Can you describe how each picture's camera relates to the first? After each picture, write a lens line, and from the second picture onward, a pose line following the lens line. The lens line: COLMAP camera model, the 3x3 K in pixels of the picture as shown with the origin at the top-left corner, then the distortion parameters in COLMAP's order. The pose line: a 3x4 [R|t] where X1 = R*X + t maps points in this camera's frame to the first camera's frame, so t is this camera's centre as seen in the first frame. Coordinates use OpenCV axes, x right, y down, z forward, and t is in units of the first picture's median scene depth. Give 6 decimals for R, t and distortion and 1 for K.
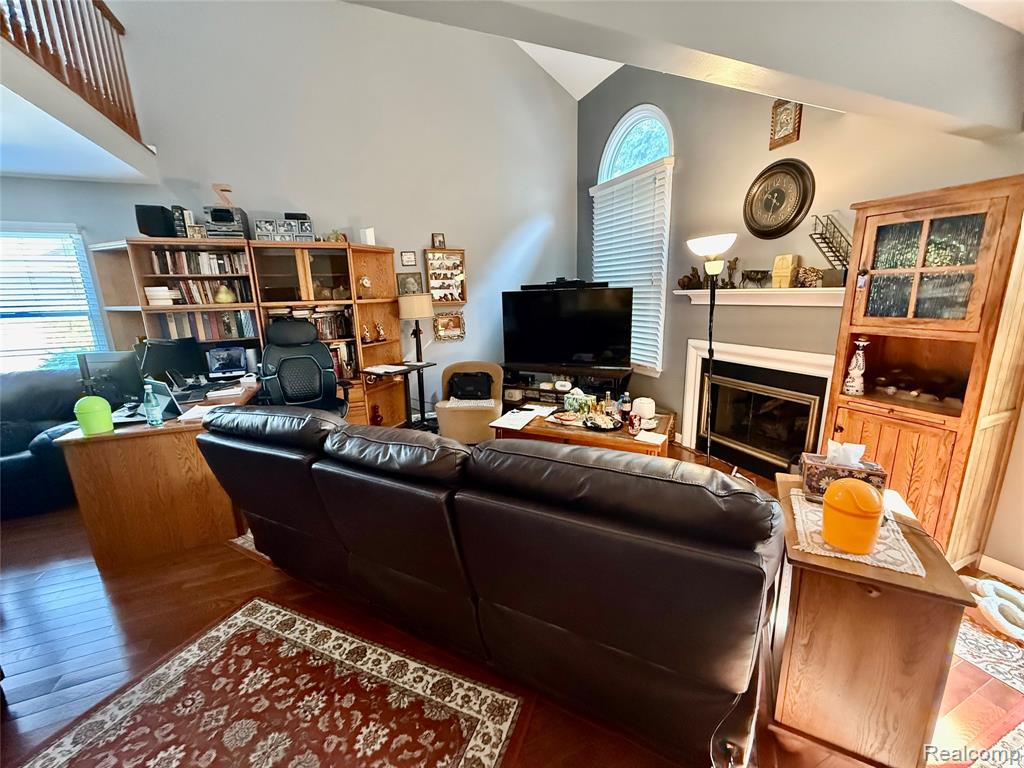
lens RADIAL K [[408.6, 0, 512.4], [0, 408.6, 383.9], [0, 0, 1]] dist [0.000032, -0.000739]
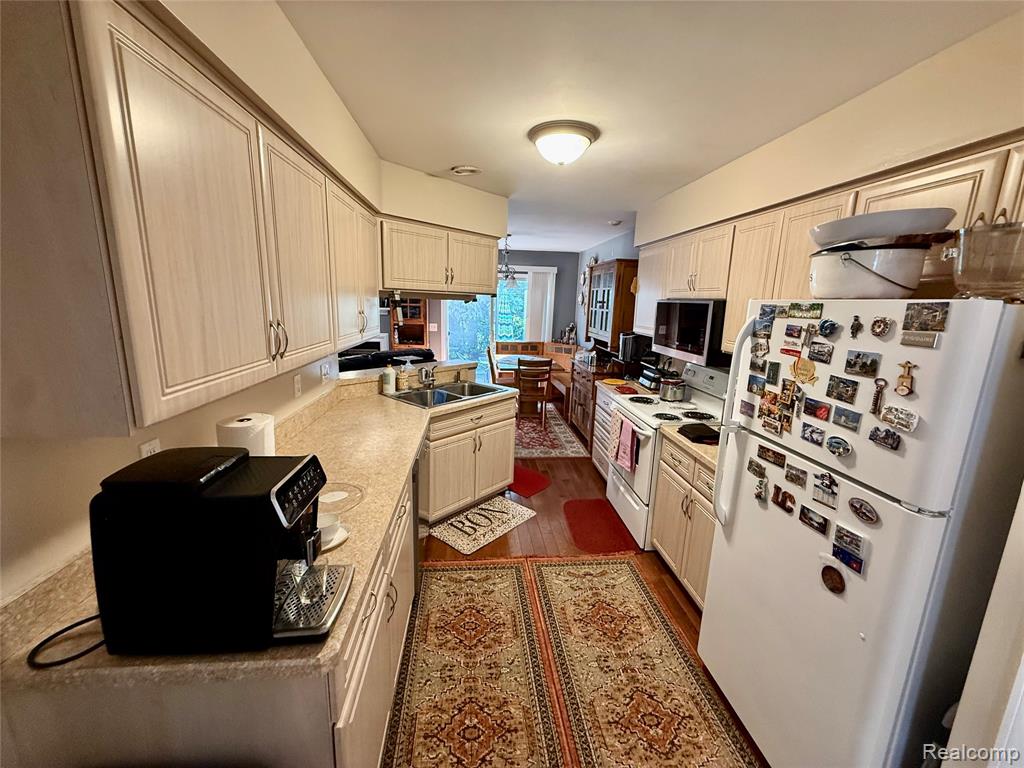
lens RADIAL K [[408.6, 0, 513.4], [0, 408.6, 384.2], [0, 0, 1]] dist [0.000032, -0.000739]
pose [[0.293393, -0.159753, 0.942549, -1.440558], [0.169623, 0.978994, 0.113130, 0.096420], [-0.940823, 0.126686, 0.314328, -0.571266]]
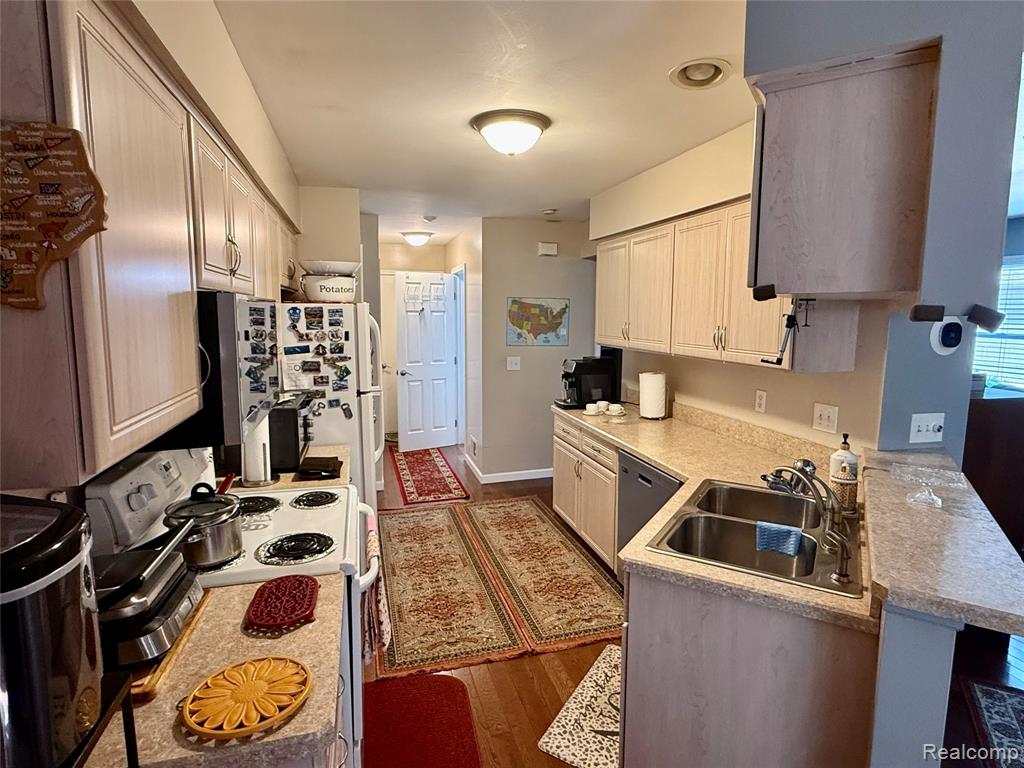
lens RADIAL K [[553.1, 0, 511.7], [0, 553.1, 382.0], [0, 0, 1]] dist [-0.000156, -0.000299]
pose [[-0.132584, 0.151318, -0.979553, 0.295717], [-0.211573, 0.961180, 0.177116, -0.004865], [0.968328, 0.230730, -0.095423, -0.296346]]
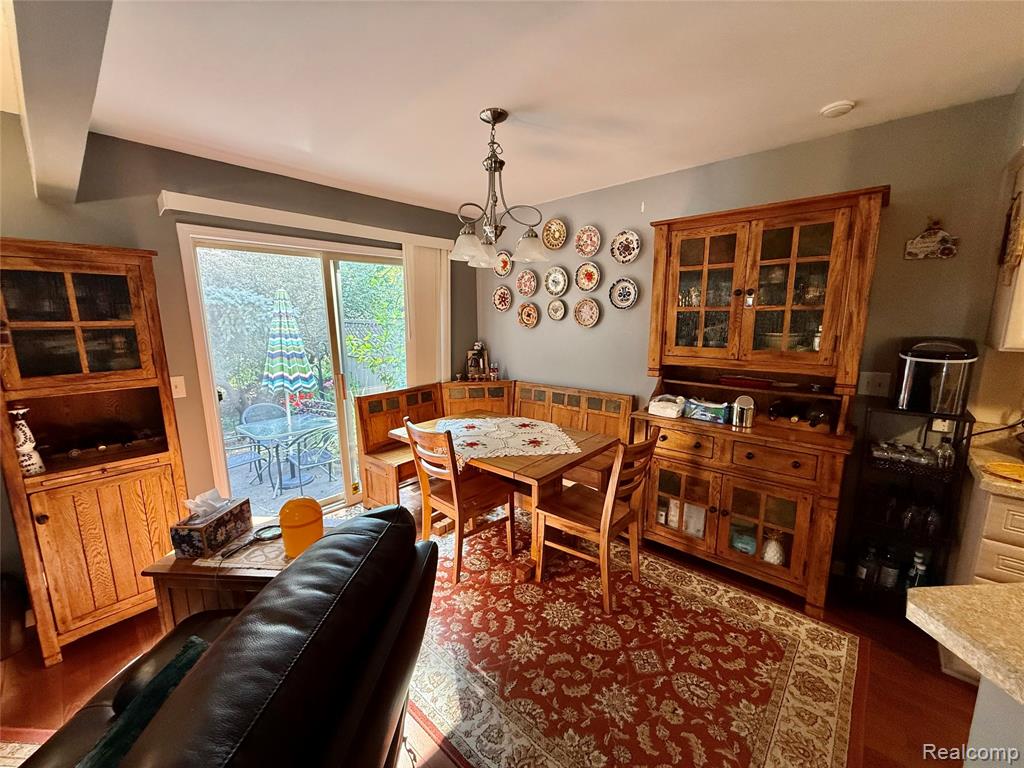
lens RADIAL K [[408.6, 0, 511.3], [0, 408.6, 384.8], [0, 0, 1]] dist [0.000032, -0.000739]
pose [[-0.424816, -0.120666, 0.897202, -0.208831], [0.217683, 0.948382, 0.230620, -0.097472], [-0.878718, 0.293276, -0.376621, 0.347197]]
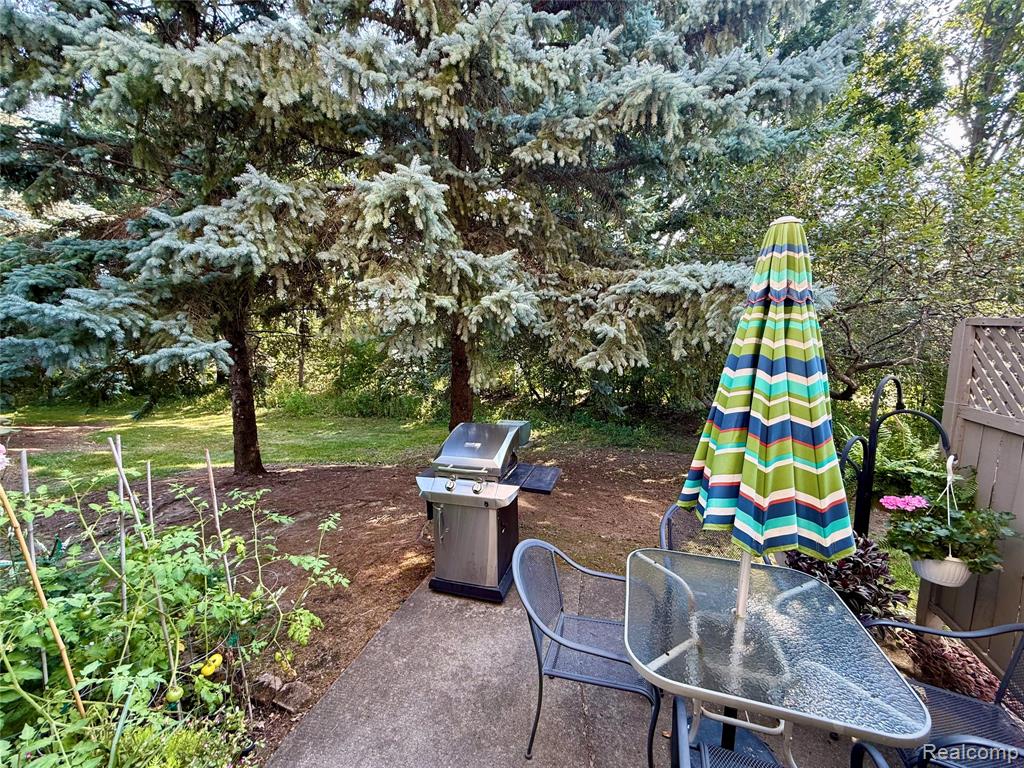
lens RADIAL K [[408.6, 0, 509.8], [0, 408.6, 382.1], [0, 0, 1]] dist [0.000032, -0.000739]
pose [[0.651543, -0.080416, 0.754338, 1.088372], [0.162990, 0.985983, -0.035668, -0.116766], [-0.740896, 0.146188, 0.655517, 0.377838]]
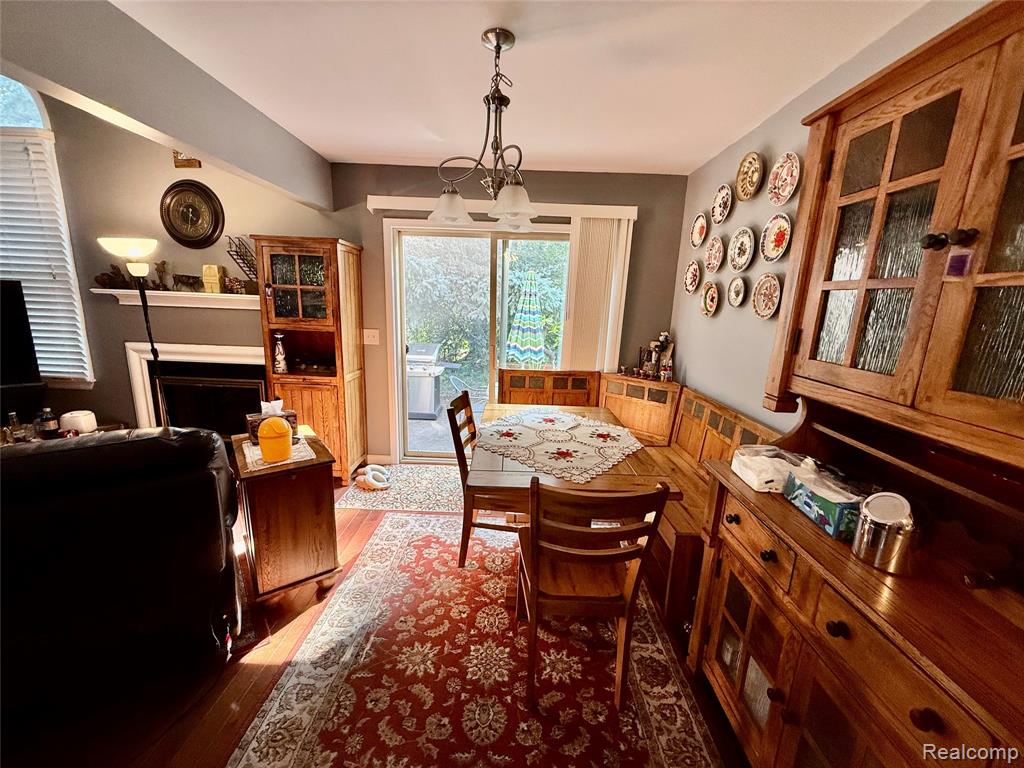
lens RADIAL K [[408.6, 0, 512.0], [0, 408.6, 384.6], [0, 0, 1]] dist [0.000032, -0.000739]
pose [[0.399626, -0.146158, 0.904951, -0.094789], [0.152380, 0.984064, 0.091645, 0.045702], [-0.903925, 0.101273, 0.415529, -0.229681]]
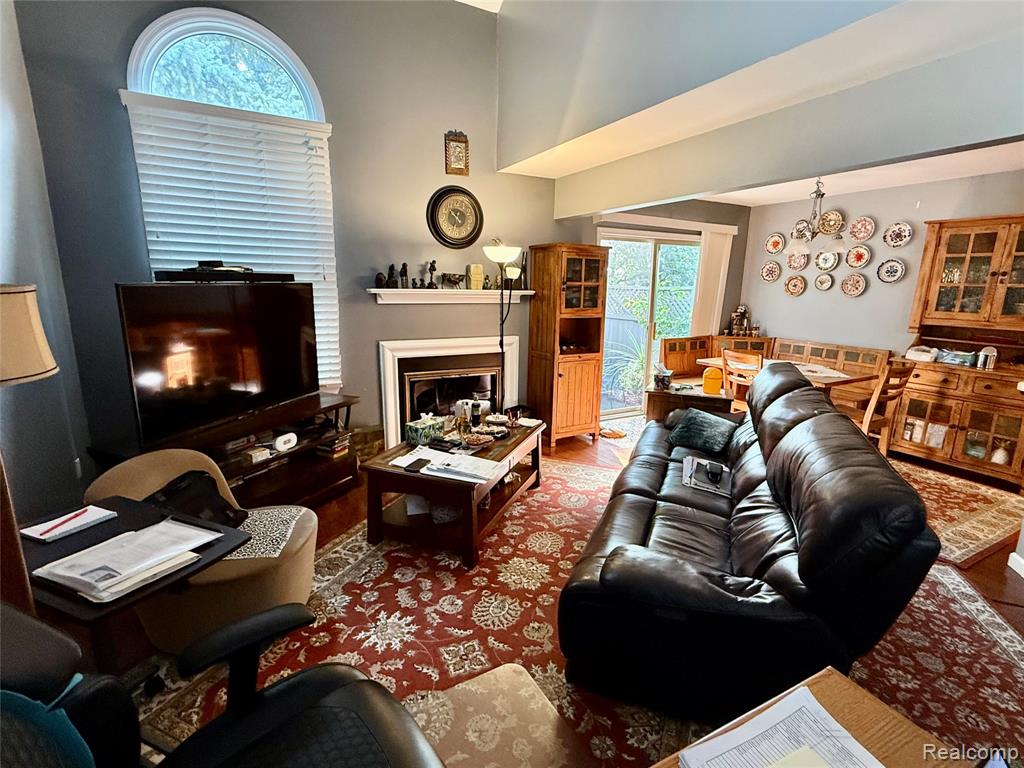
lens RADIAL K [[482.8, 0, 513.1], [0, 482.8, 384.3], [0, 0, 1]] dist [0.004410, -0.001578]
pose [[-0.102681, -0.181488, 0.978018, -0.909888], [0.201683, 0.958994, 0.199132, -0.233932], [-0.974054, 0.217696, -0.061867, 1.072392]]
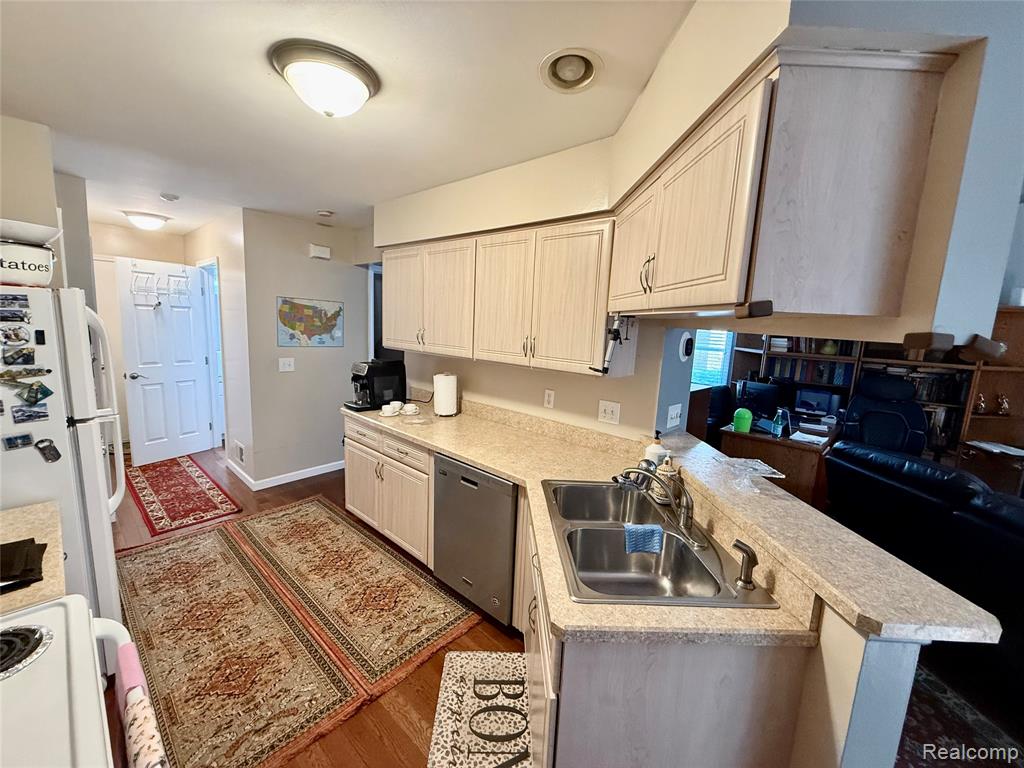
lens RADIAL K [[408.6, 0, 512.5], [0, 408.6, 383.2], [0, 0, 1]] dist [0.000032, -0.000739]
pose [[0.422542, 0.177602, -0.888772, -0.012296], [-0.250919, 0.965207, 0.073584, 0.035852], [0.870918, 0.191917, 0.452405, -0.434272]]
